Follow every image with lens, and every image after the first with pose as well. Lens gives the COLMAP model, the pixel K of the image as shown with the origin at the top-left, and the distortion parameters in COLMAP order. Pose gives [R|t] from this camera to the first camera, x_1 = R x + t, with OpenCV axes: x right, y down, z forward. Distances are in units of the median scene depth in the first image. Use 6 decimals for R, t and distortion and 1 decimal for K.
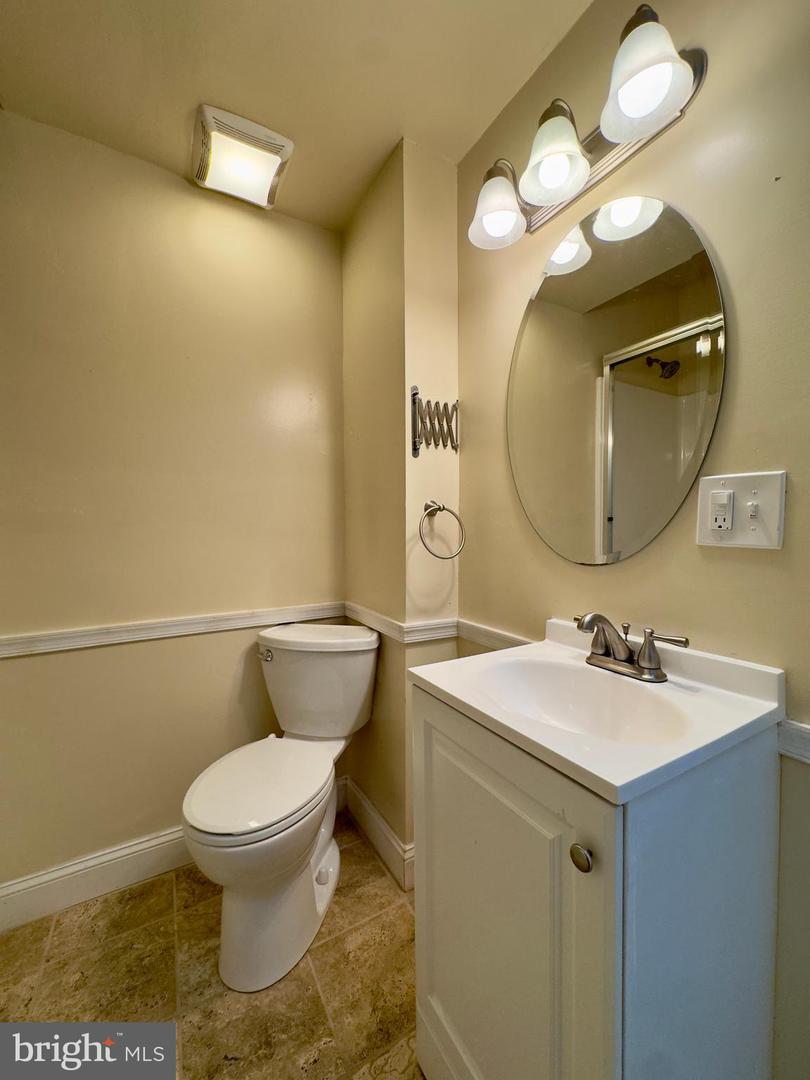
lens RADIAL K [[435.0, 0, 407.9], [0, 435.0, 539.5], [0, 0, 1]] dist [0.001893, 0.000173]
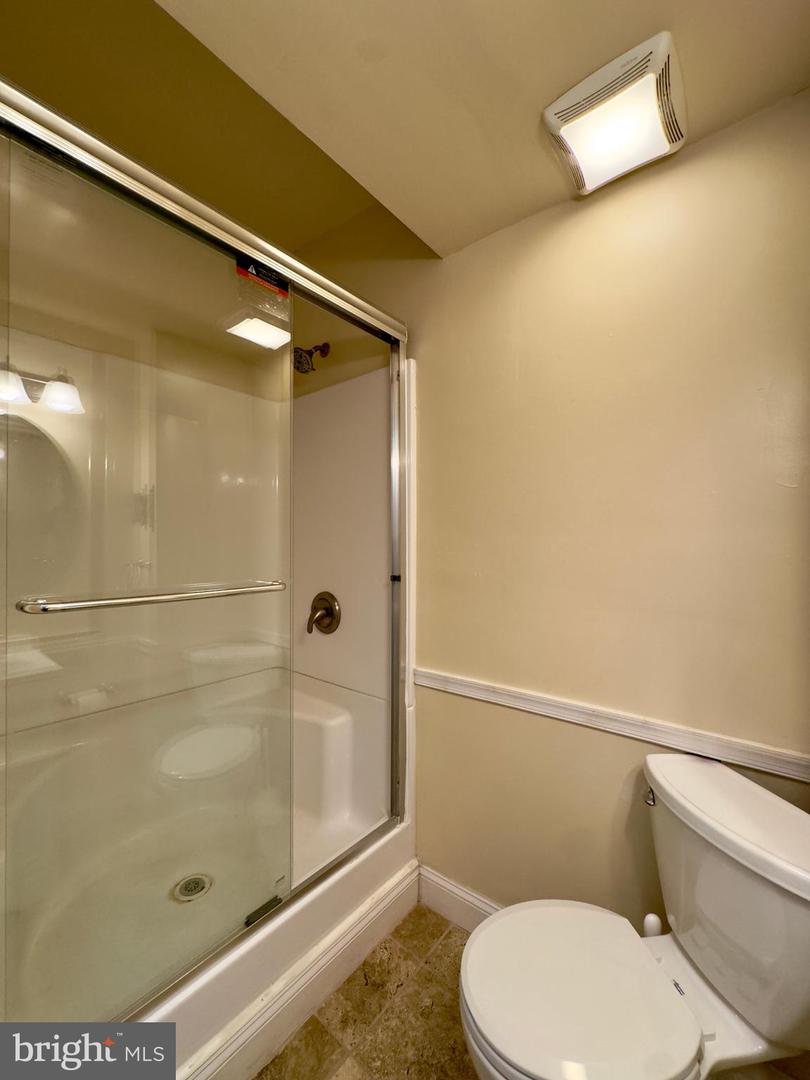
lens RADIAL K [[435.0, 0, 402.6], [0, 435.0, 541.8], [0, 0, 1]] dist [0.001893, 0.000173]
pose [[0.352160, 0.006785, -0.935915, 0.199439], [-0.035758, 0.999341, -0.006210, -0.126683], [0.935257, 0.035653, 0.352170, 0.409910]]
